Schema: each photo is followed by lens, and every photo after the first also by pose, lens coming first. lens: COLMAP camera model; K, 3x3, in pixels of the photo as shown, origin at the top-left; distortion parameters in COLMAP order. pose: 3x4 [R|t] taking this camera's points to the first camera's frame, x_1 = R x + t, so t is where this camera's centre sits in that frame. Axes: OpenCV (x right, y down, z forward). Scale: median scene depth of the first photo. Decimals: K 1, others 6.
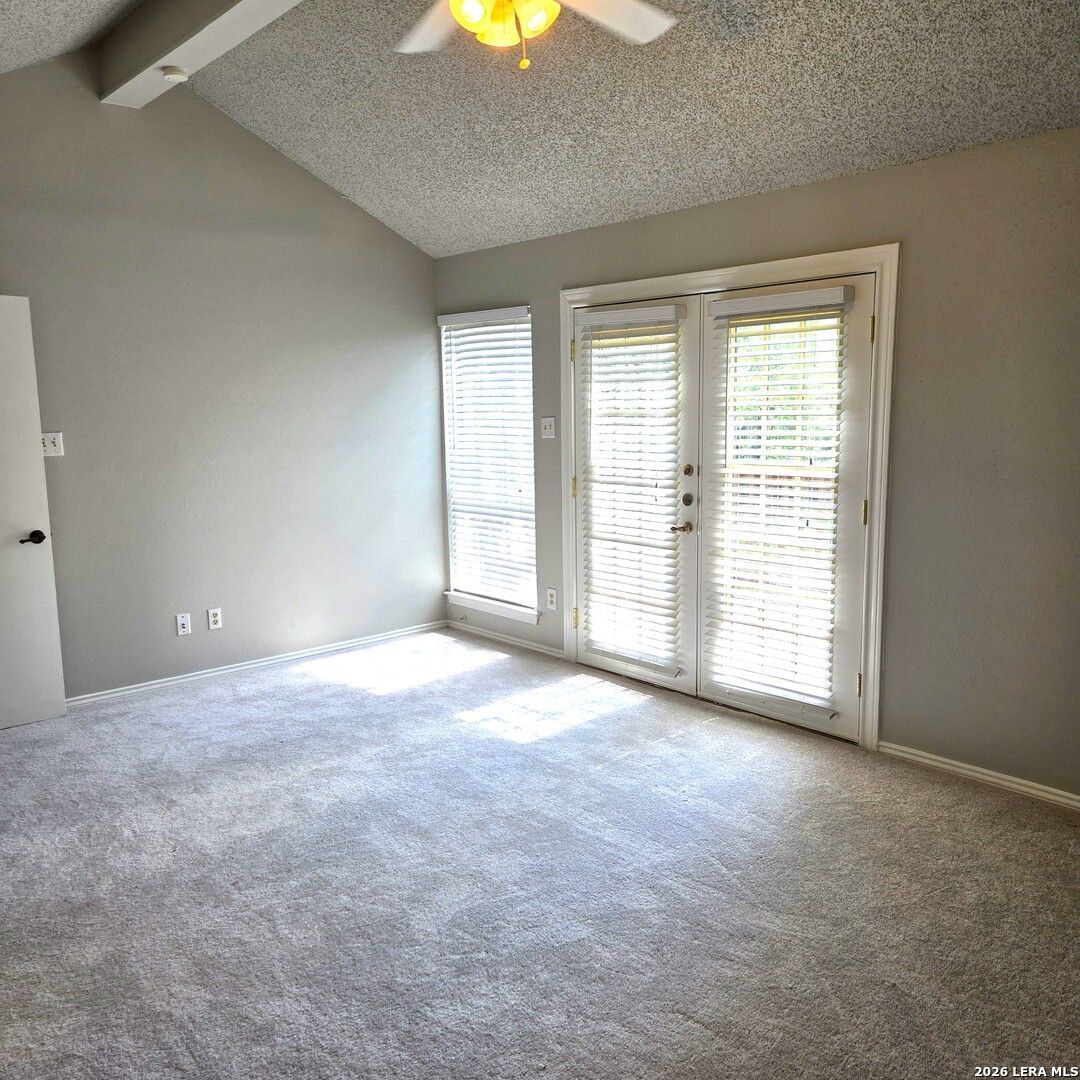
lens RADIAL K [[927.8, 0, 540.0], [0, 927.8, 540.0], [0, 0, 1]] dist [0.099446, -0.005469]
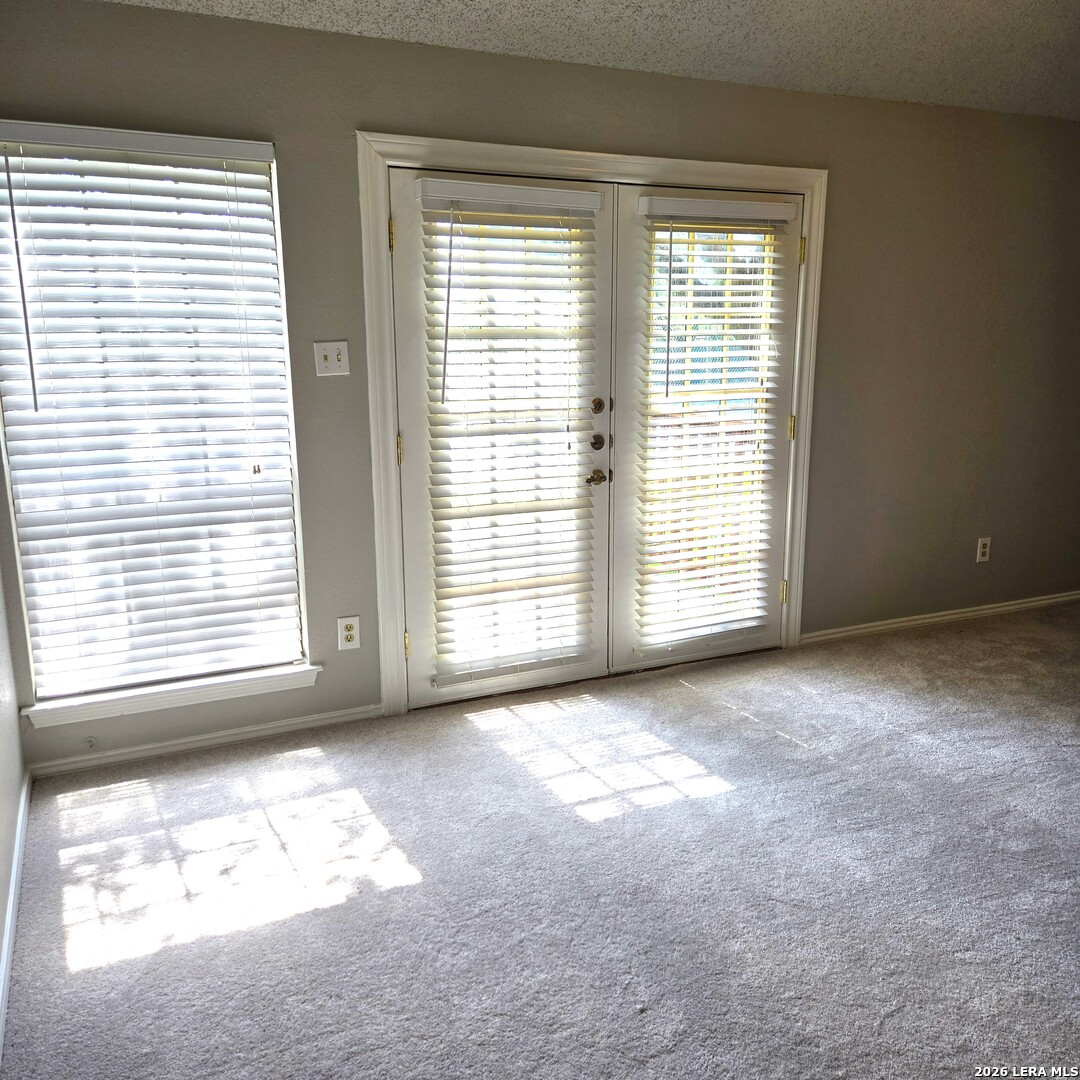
lens RADIAL K [[962.3, 0, 543.3], [0, 962.3, 523.5], [0, 0, 1]] dist [0.067484, -0.006022]
pose [[0.301773, -0.182017, 0.935843, -0.640352], [0.138904, 0.979526, 0.145722, -0.100739], [-0.943206, 0.086018, 0.320878, 0.771484]]
